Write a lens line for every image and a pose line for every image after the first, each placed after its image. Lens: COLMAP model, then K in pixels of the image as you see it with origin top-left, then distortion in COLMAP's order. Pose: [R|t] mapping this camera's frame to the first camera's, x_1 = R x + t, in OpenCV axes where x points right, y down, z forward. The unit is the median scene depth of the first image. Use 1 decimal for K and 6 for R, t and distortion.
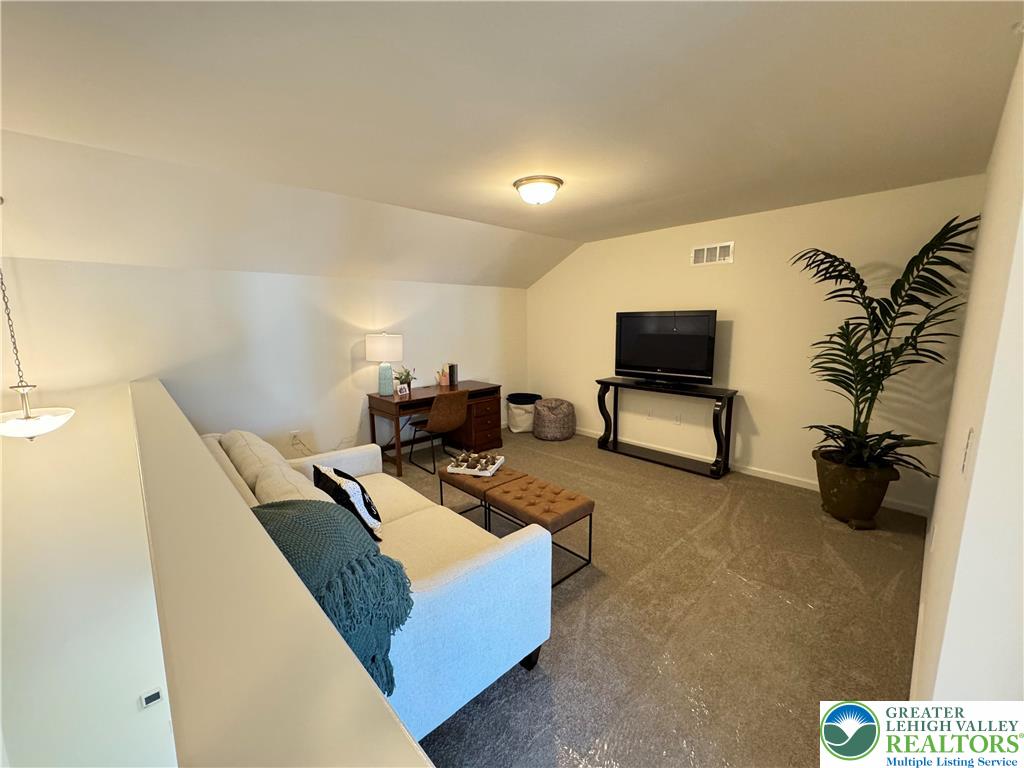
lens RADIAL K [[405.0, 0, 512.0], [0, 405.0, 383.6], [0, 0, 1]] dist [-0.004546, -0.000559]
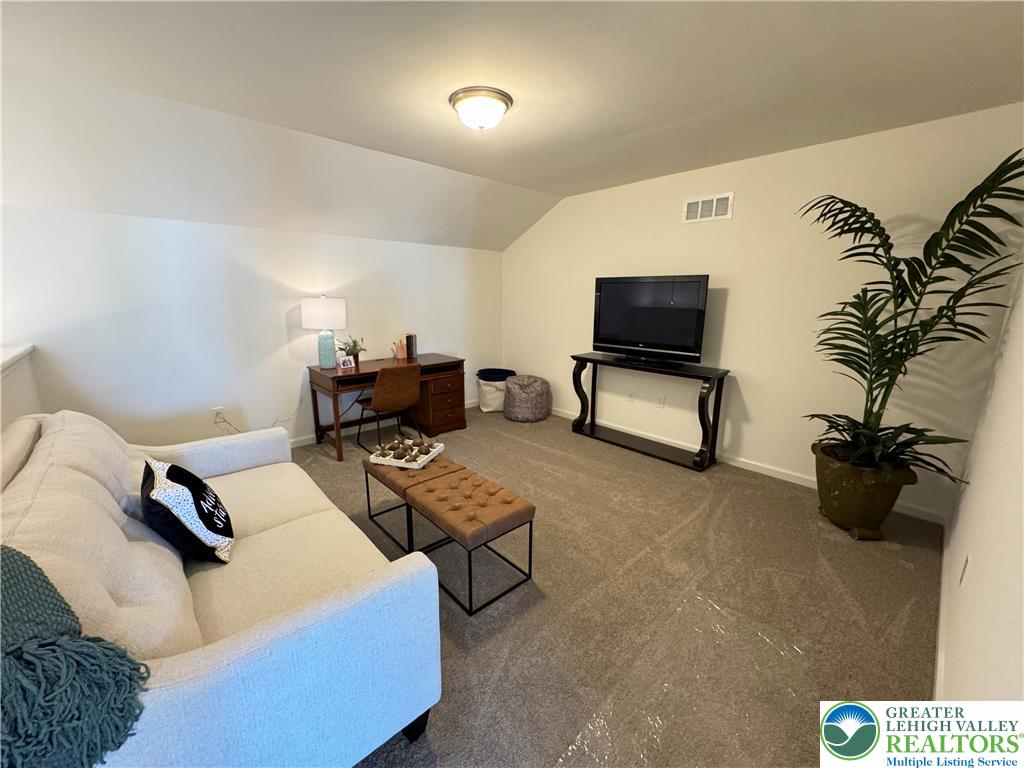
lens RADIAL K [[405.0, 0, 512.0], [0, 405.0, 385.0], [0, 0, 1]] dist [-0.004546, -0.000559]
pose [[0.999827, 0.018203, -0.003735, 0.127733], [-0.017921, 0.997723, 0.065013, 0.000619], [0.004910, -0.064935, 0.997877, 0.176119]]
